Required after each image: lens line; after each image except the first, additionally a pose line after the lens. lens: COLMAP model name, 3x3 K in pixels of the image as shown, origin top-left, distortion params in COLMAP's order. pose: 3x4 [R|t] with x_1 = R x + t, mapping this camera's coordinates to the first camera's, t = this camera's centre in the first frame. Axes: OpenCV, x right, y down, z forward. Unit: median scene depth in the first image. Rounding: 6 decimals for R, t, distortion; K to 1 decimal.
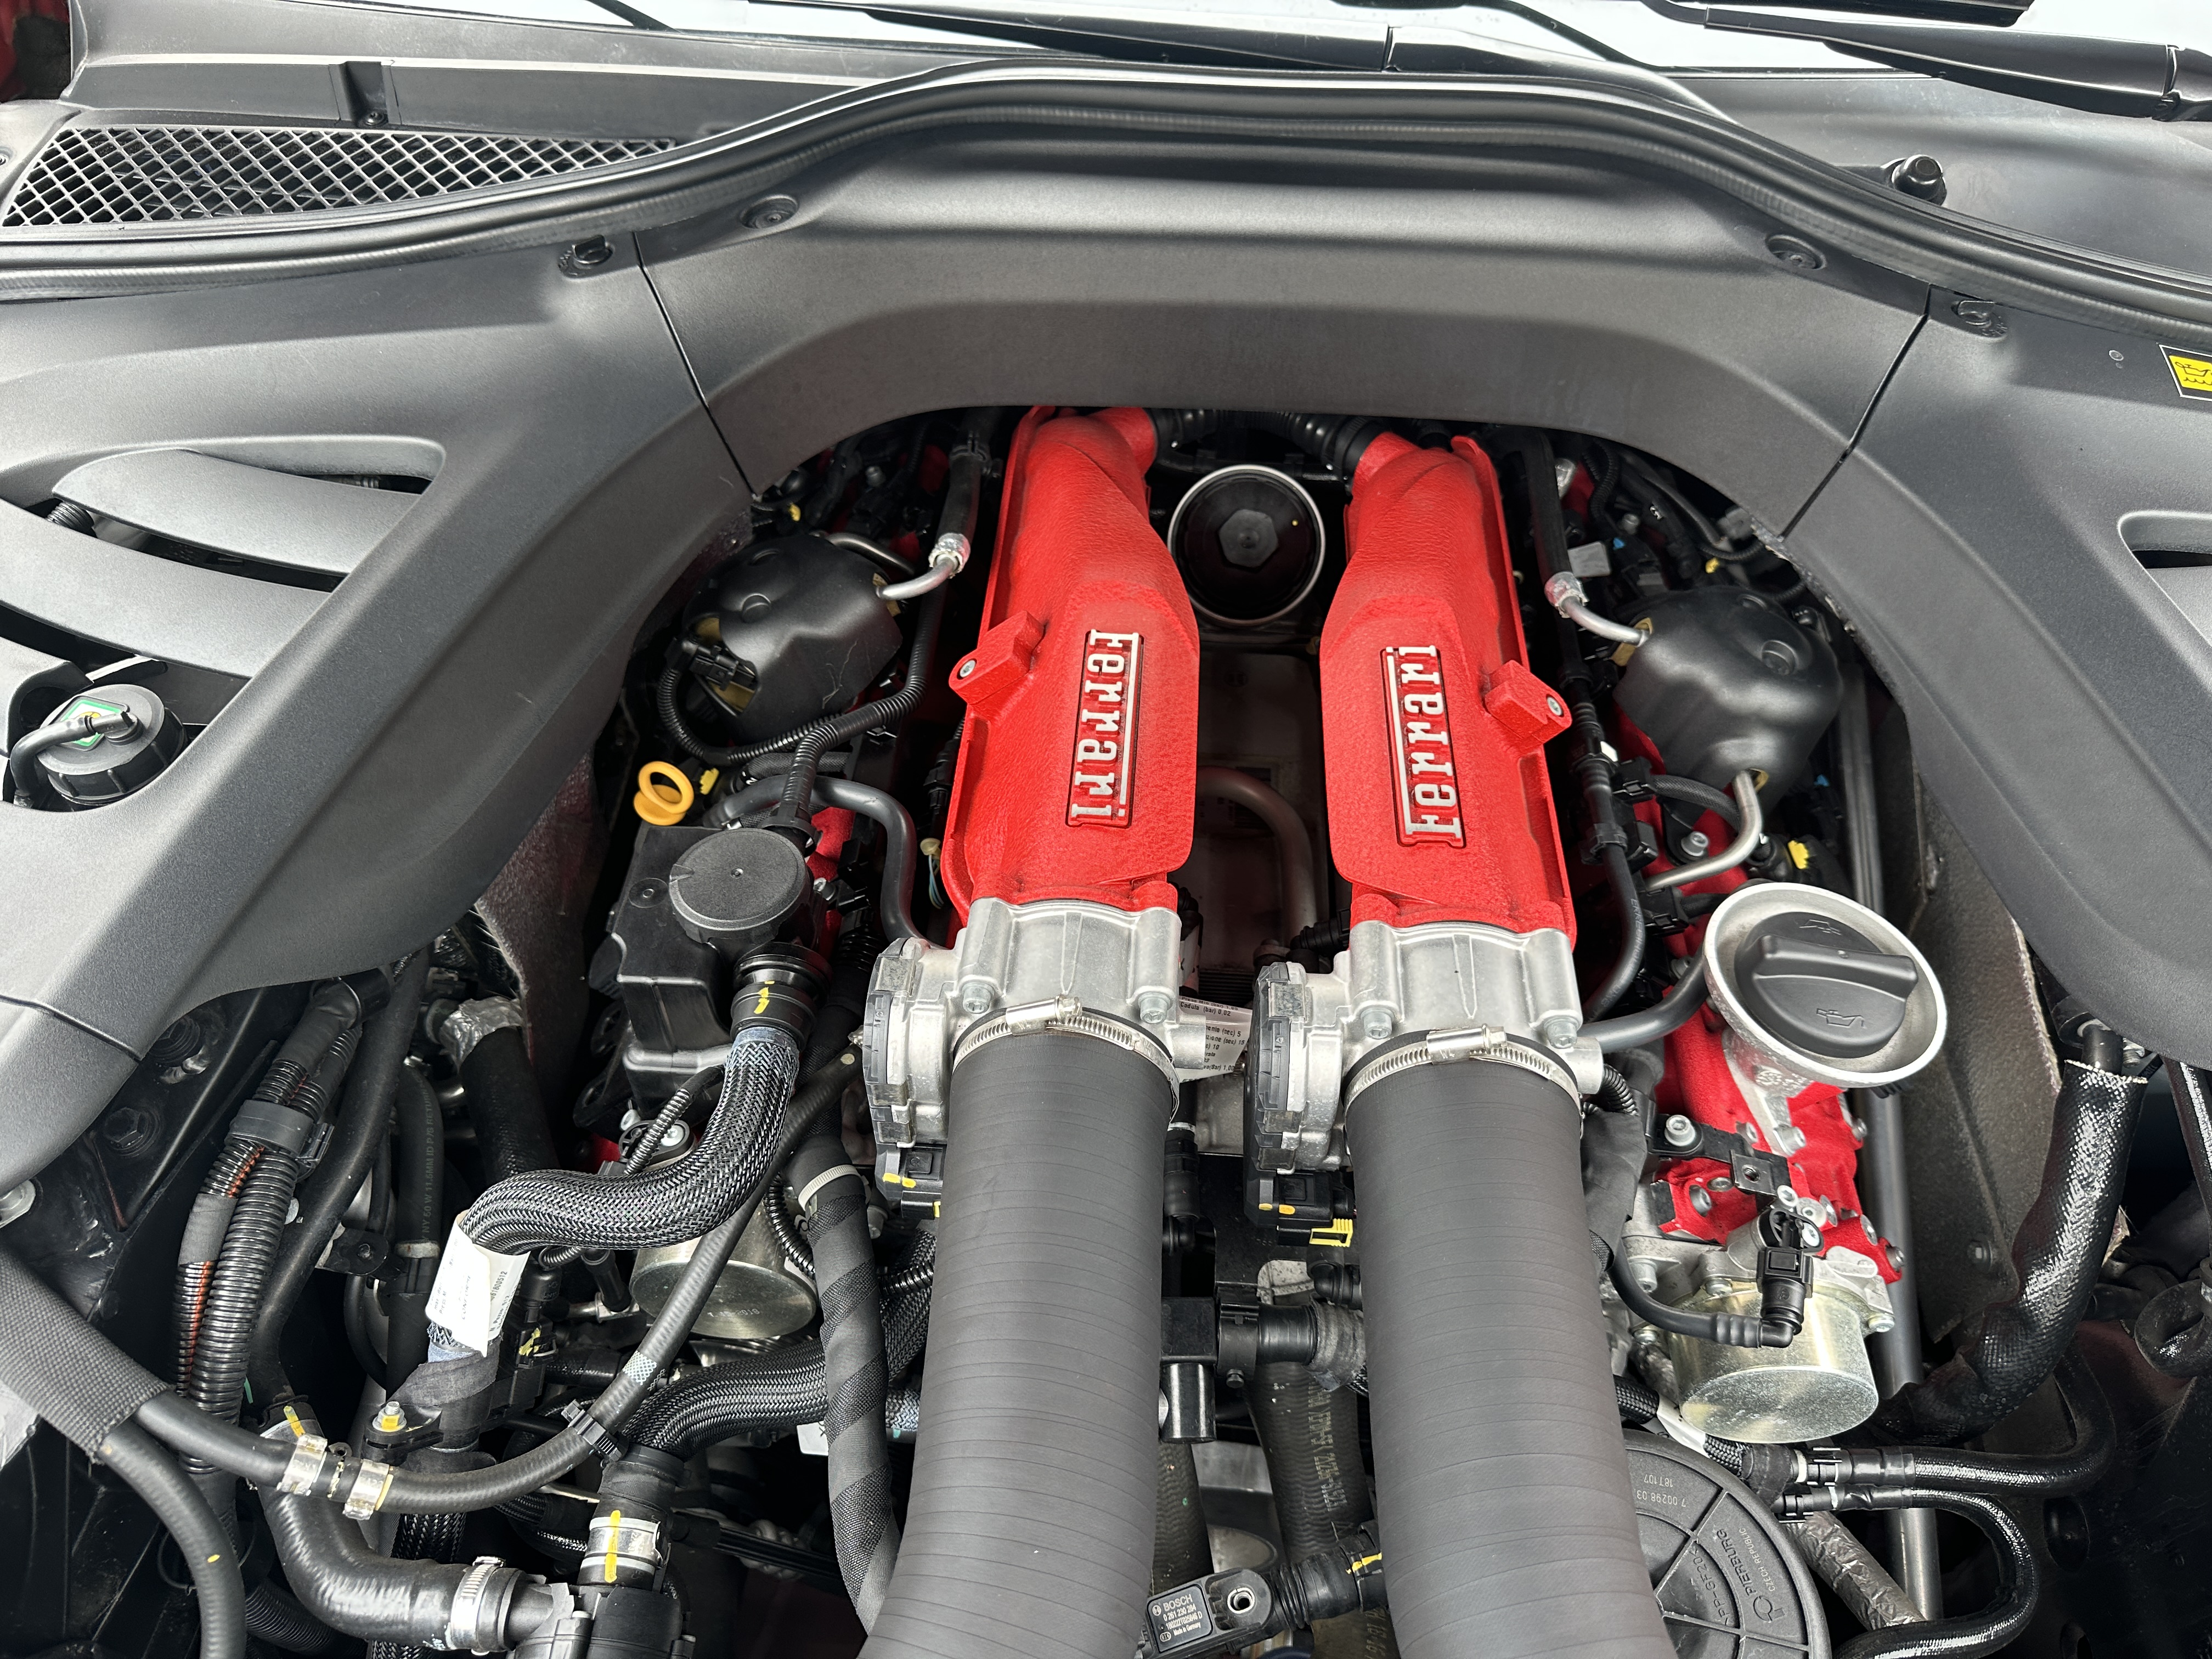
lens RADIAL K [[1595.8, 0, 1112.9], [0, 1595.8, 836.4], [0, 0, 1]] dist [0.014970, -0.001111]
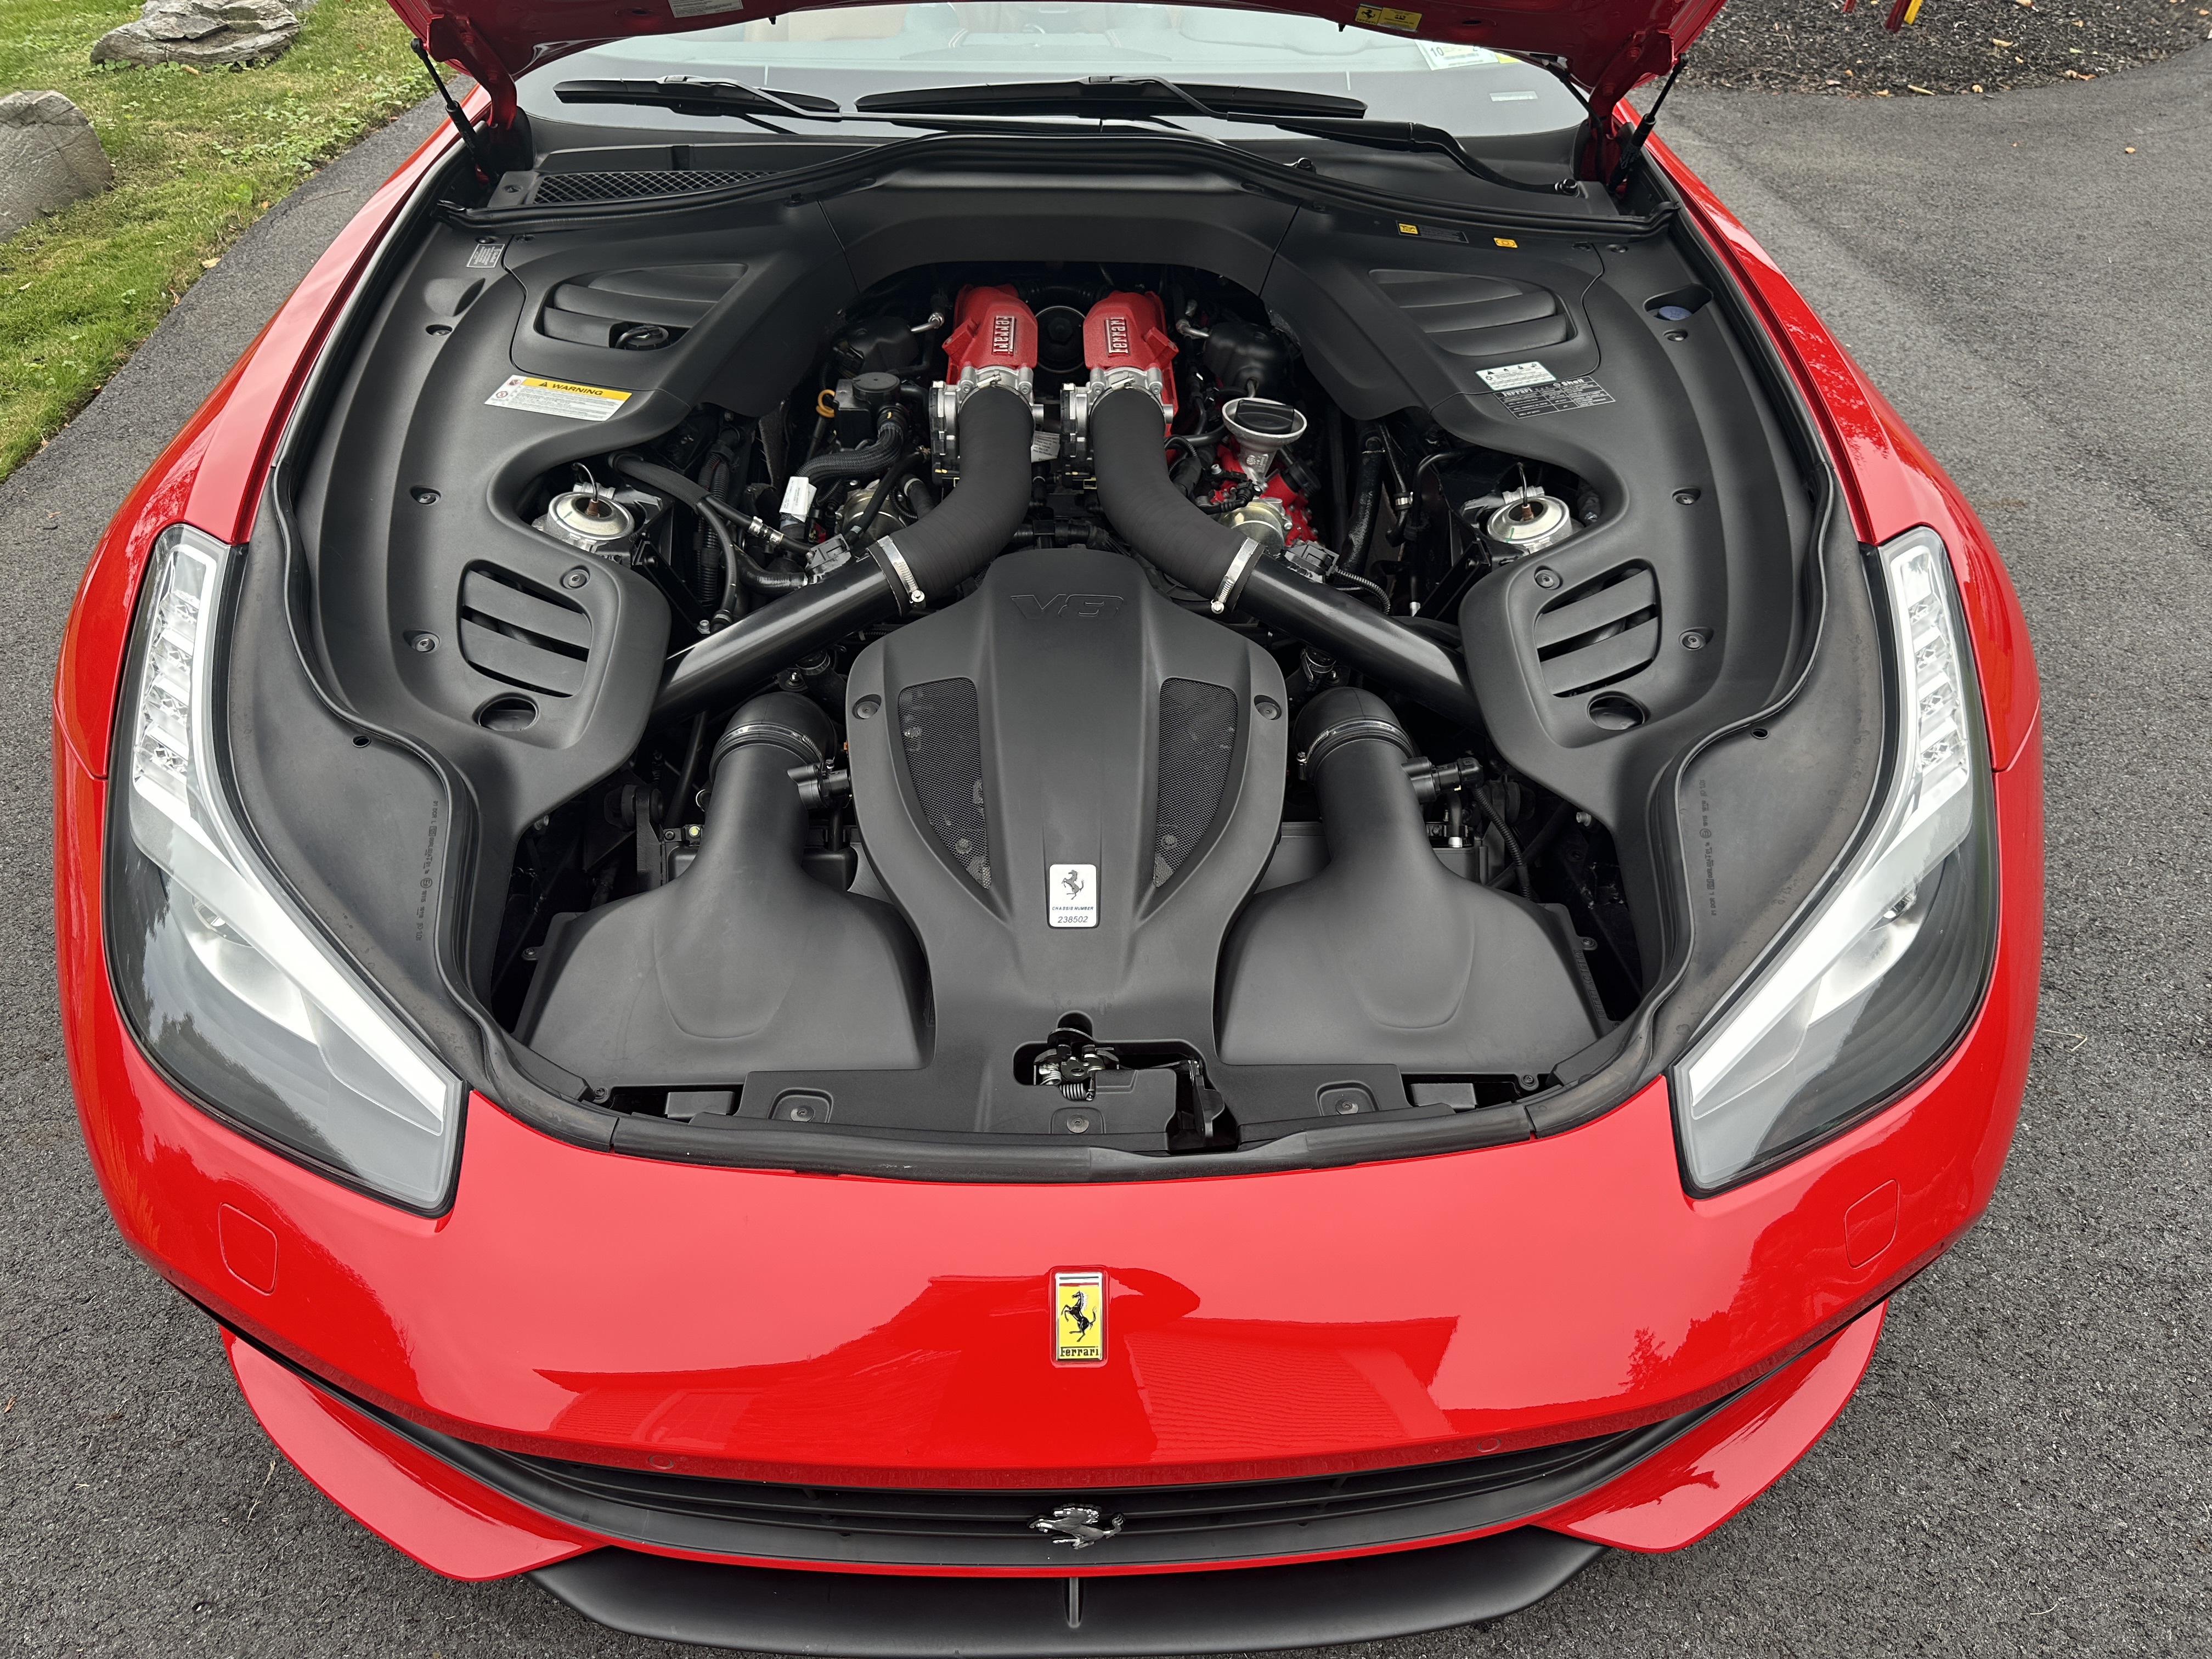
lens RADIAL K [[1595.8, 0, 1112.9], [0, 1595.8, 836.4], [0, 0, 1]] dist [0.014970, -0.001111]
pose [[0.996589, -0.038829, 0.072815, -0.045740], [0.047472, 0.991518, -0.120988, 1.004711], [-0.067500, 0.124032, 0.989980, -1.470477]]
